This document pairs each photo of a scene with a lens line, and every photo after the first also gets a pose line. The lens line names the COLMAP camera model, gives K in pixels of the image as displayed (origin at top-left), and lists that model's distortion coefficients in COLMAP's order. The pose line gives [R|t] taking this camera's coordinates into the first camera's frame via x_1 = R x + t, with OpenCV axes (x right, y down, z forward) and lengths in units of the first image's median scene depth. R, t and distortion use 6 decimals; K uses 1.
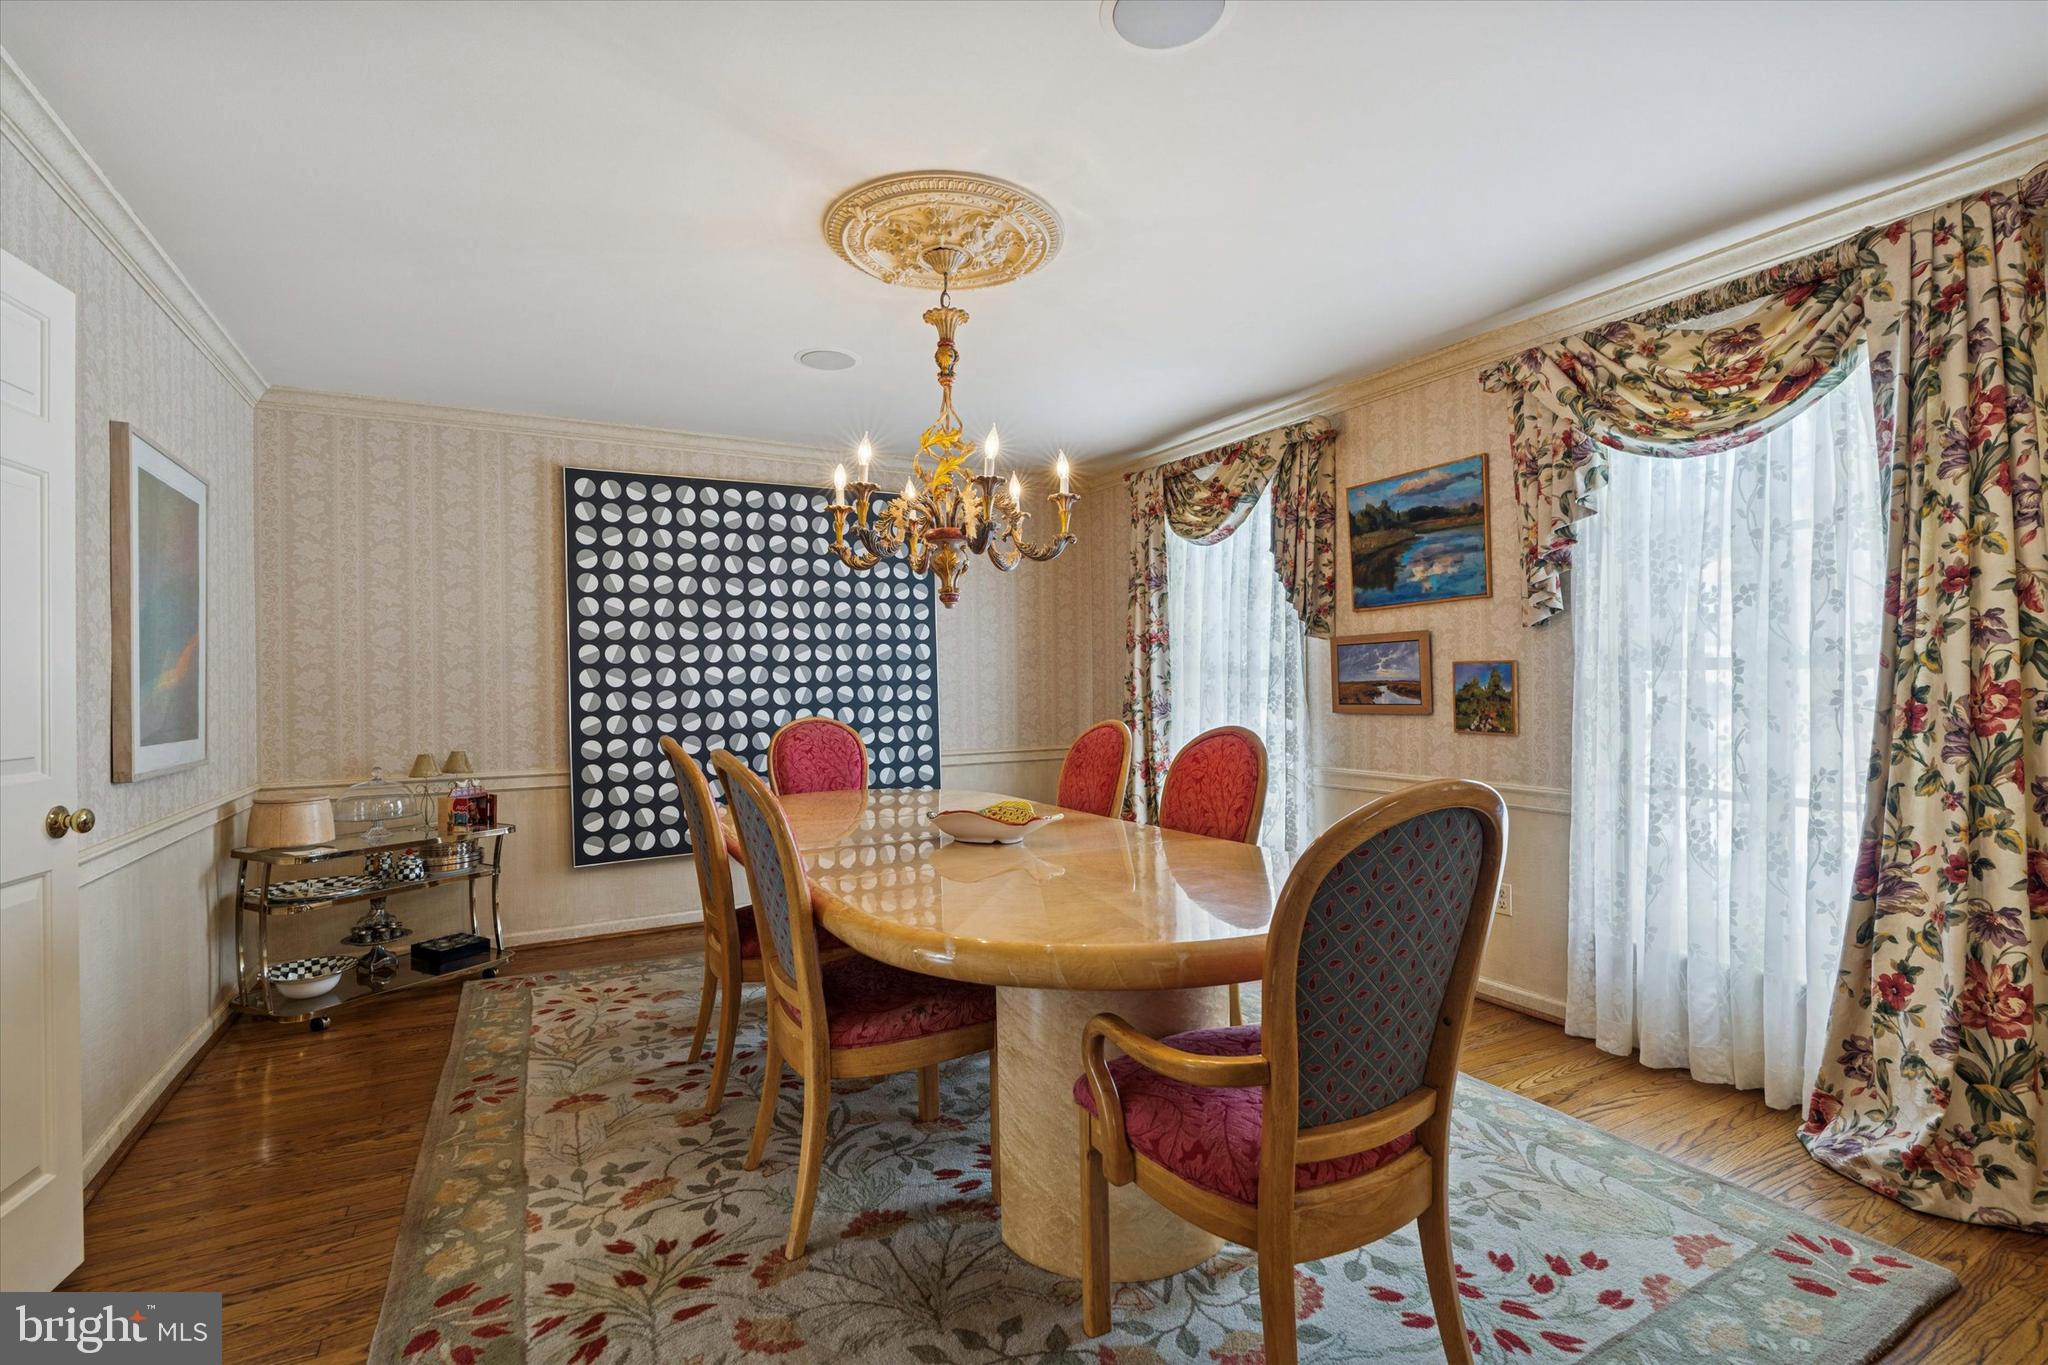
lens RADIAL K [[929.5, 0, 1026.4], [0, 929.5, 679.2], [0, 0, 1]] dist [-0.001916, 0.000053]
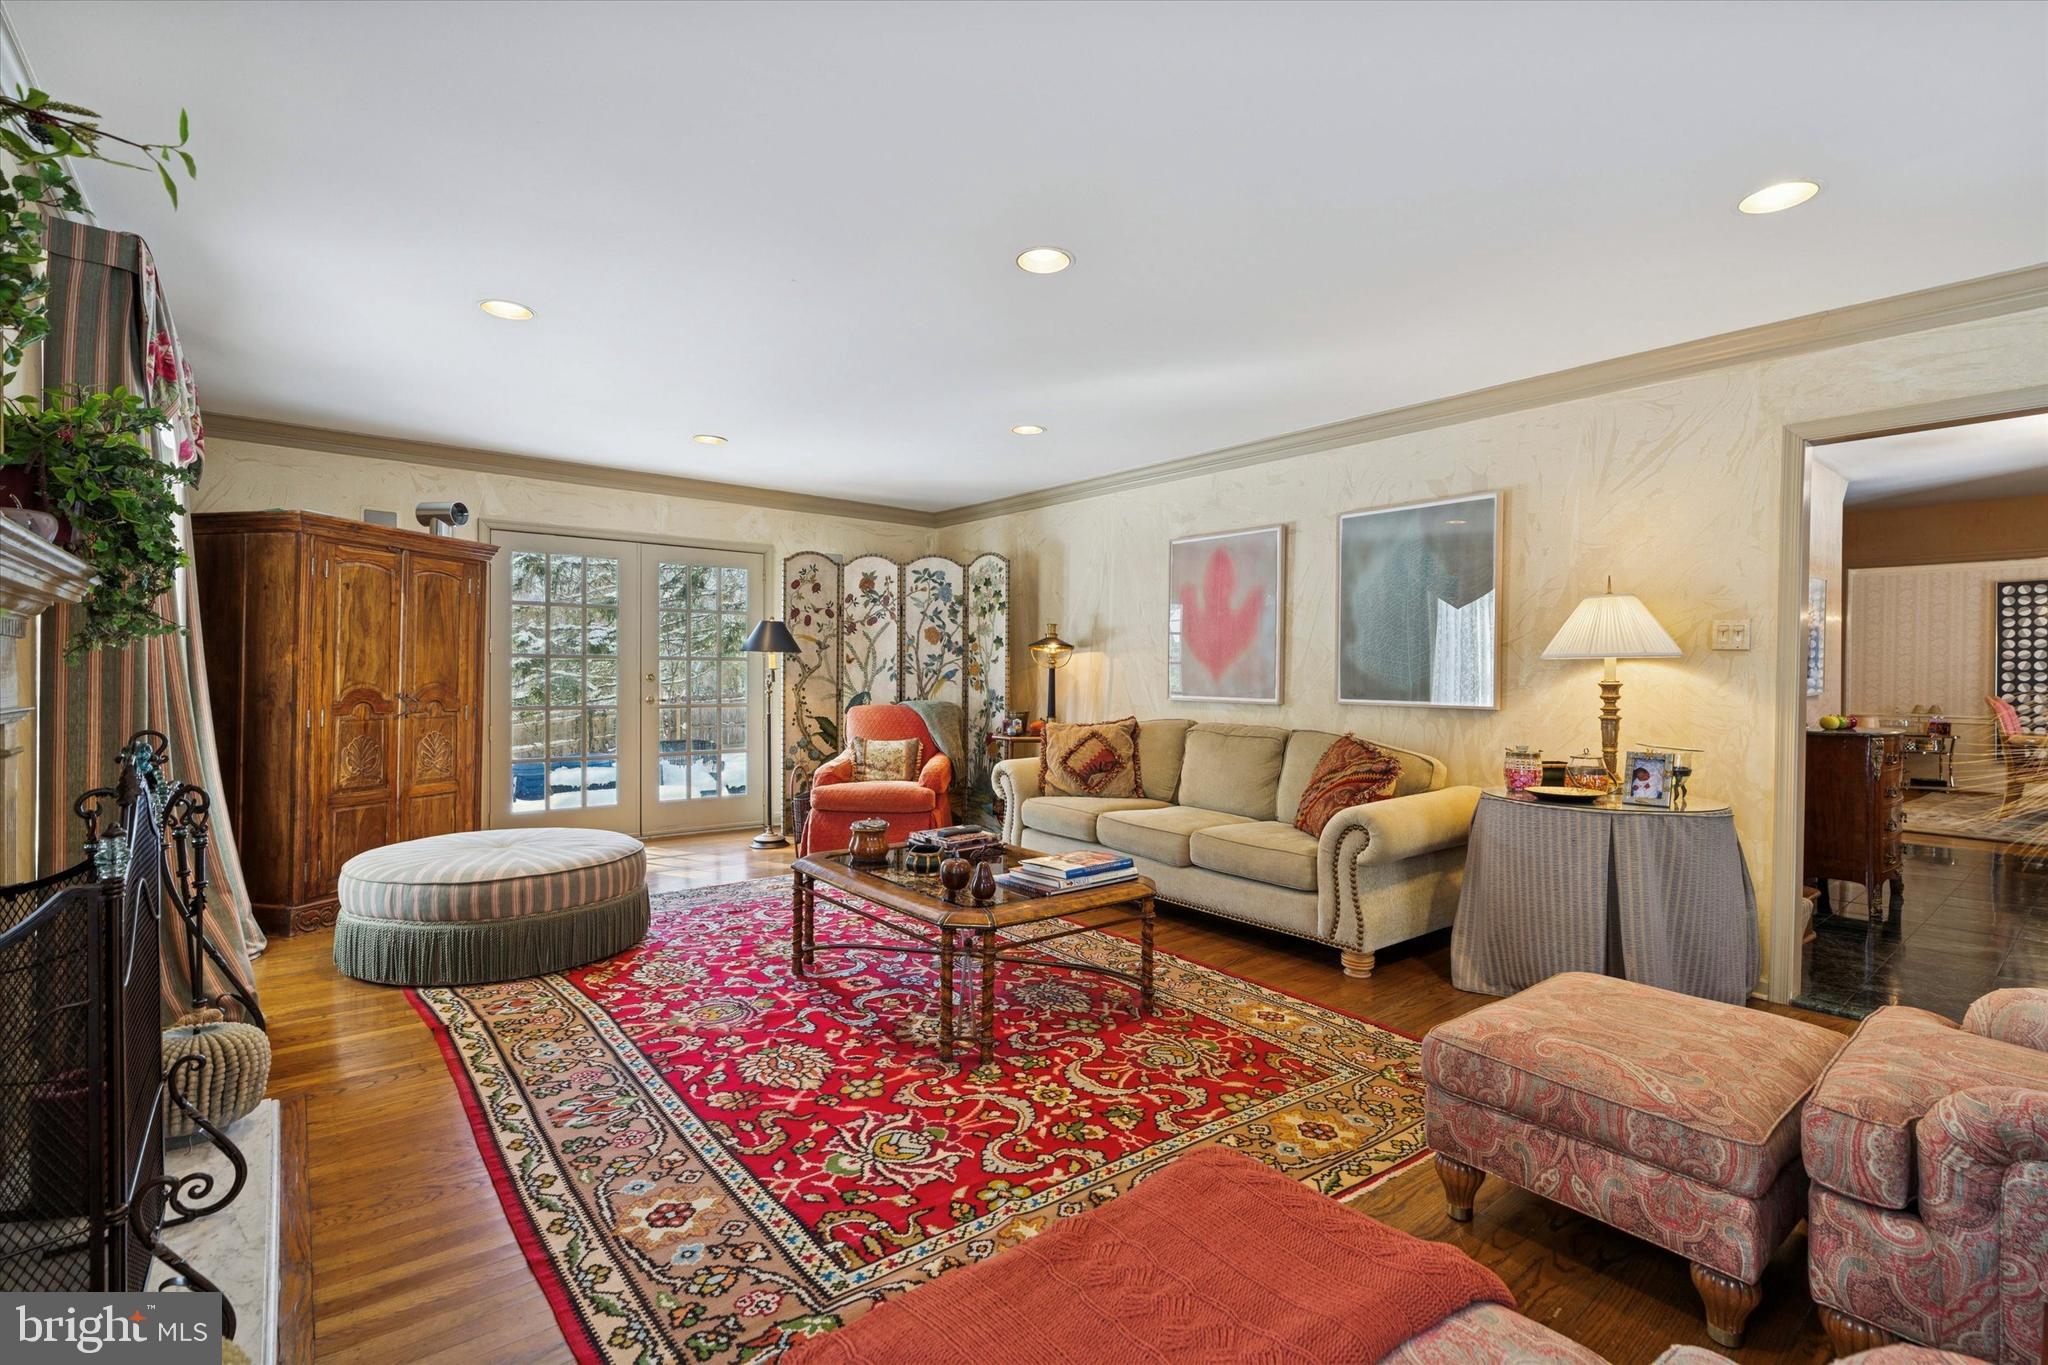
lens RADIAL K [[929.5, 0, 1027.8], [0, 929.5, 684.1], [0, 0, 1]] dist [-0.001916, 0.000053]
pose [[0.154240, 0.024241, -0.987736, 1.291110], [-0.003167, 0.999706, 0.024040, -0.027887], [0.988028, -0.000580, 0.154271, -1.573196]]
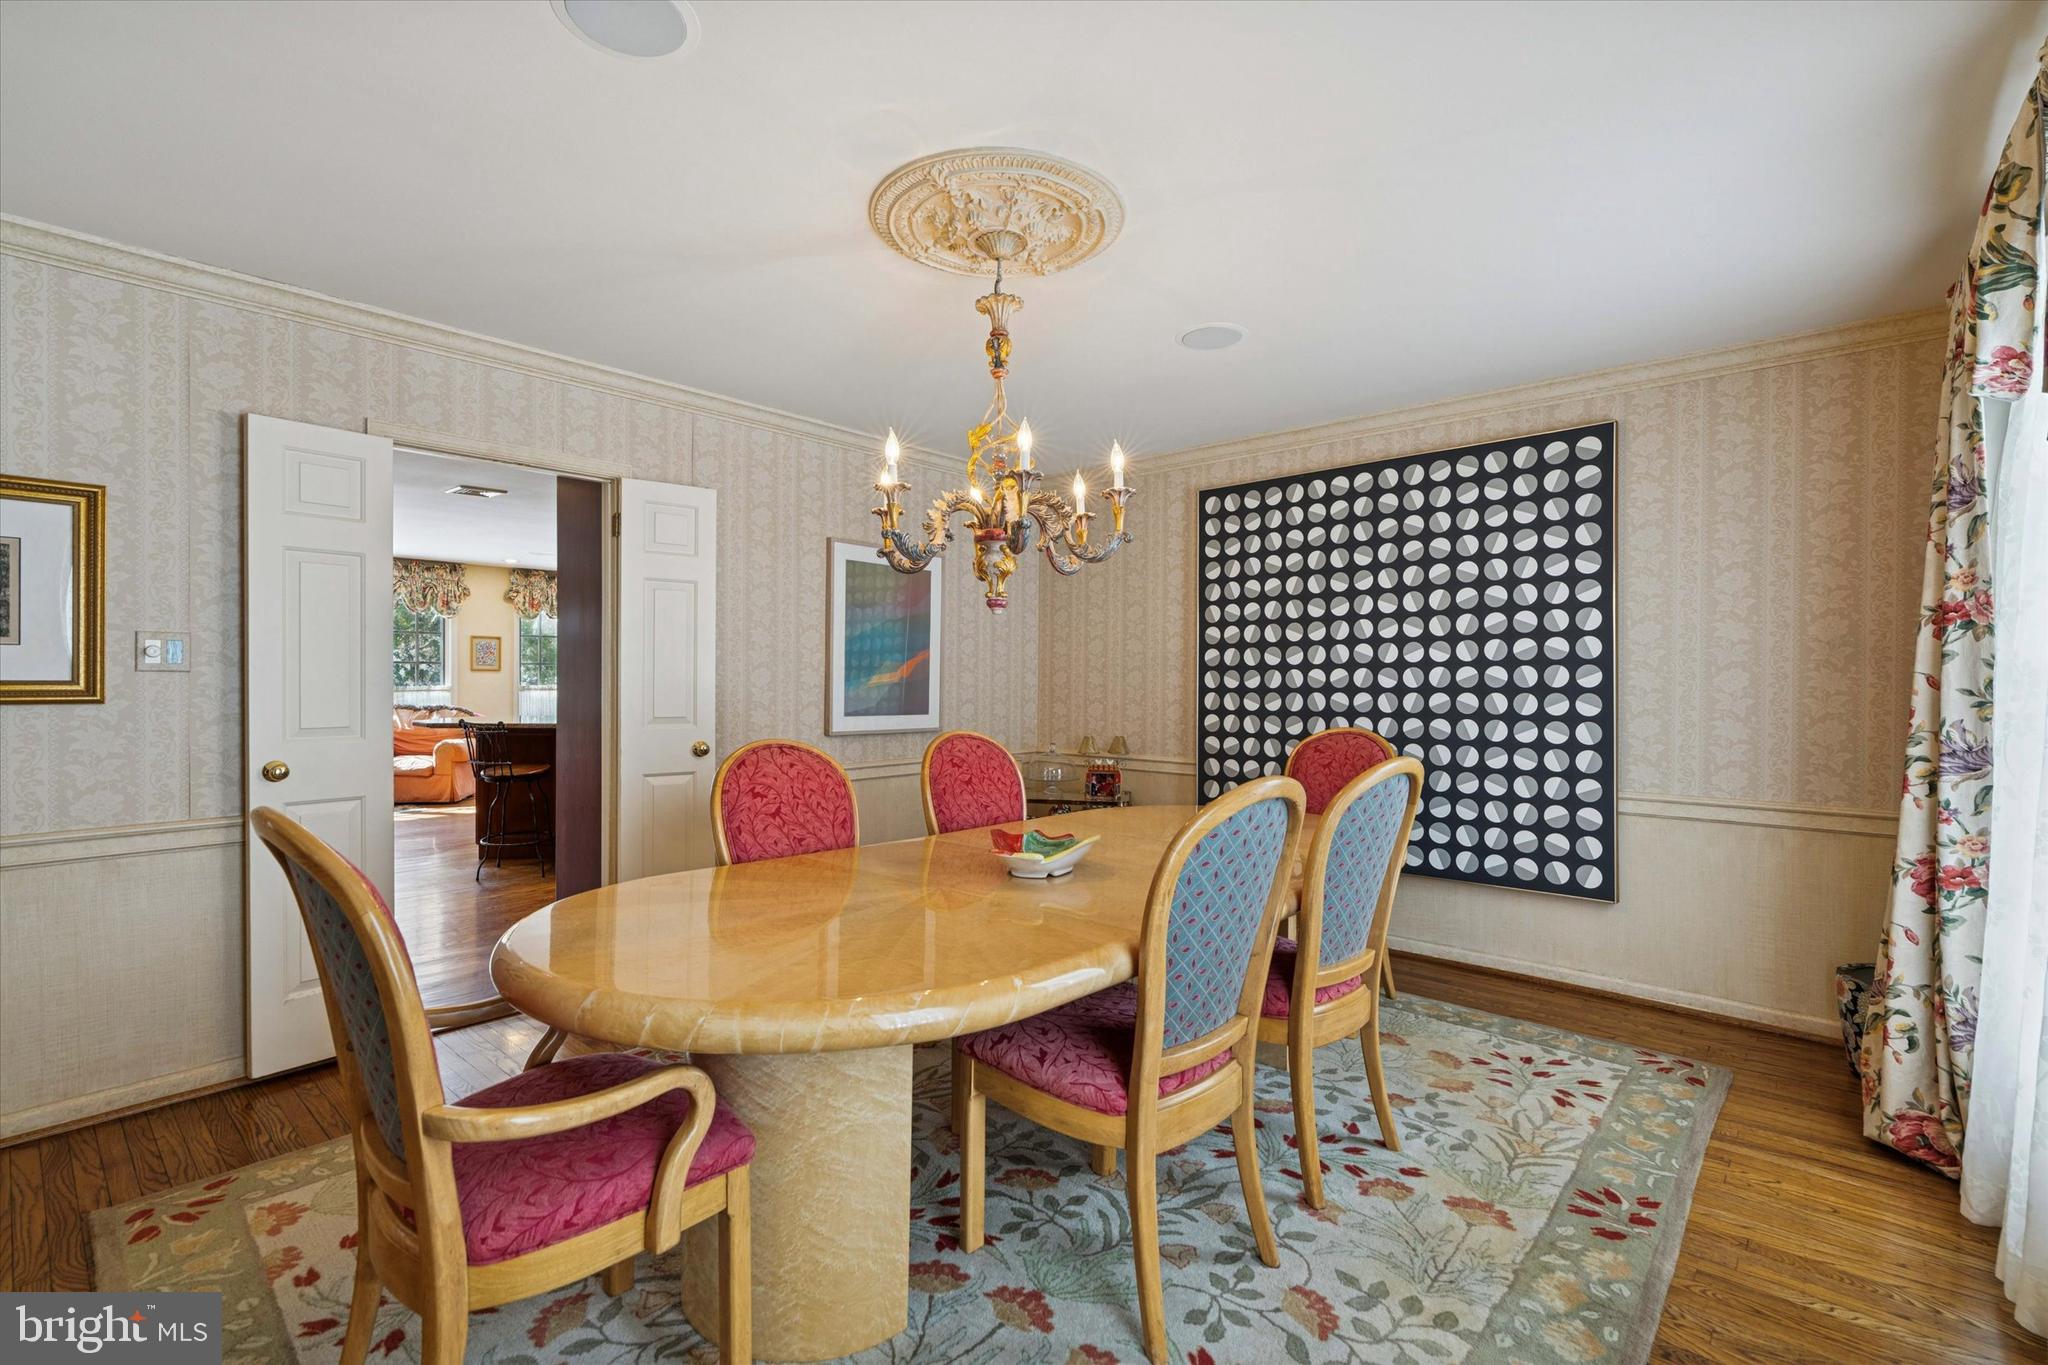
lens RADIAL K [[929.5, 0, 1027.3], [0, 929.5, 683.8], [0, 0, 1]] dist [-0.001916, 0.000053]
pose [[0.325327, 0.018478, -0.945421, 0.474266], [-0.005114, 0.999829, 0.017781, -0.013654], [0.945588, -0.000950, 0.325366, 0.418156]]
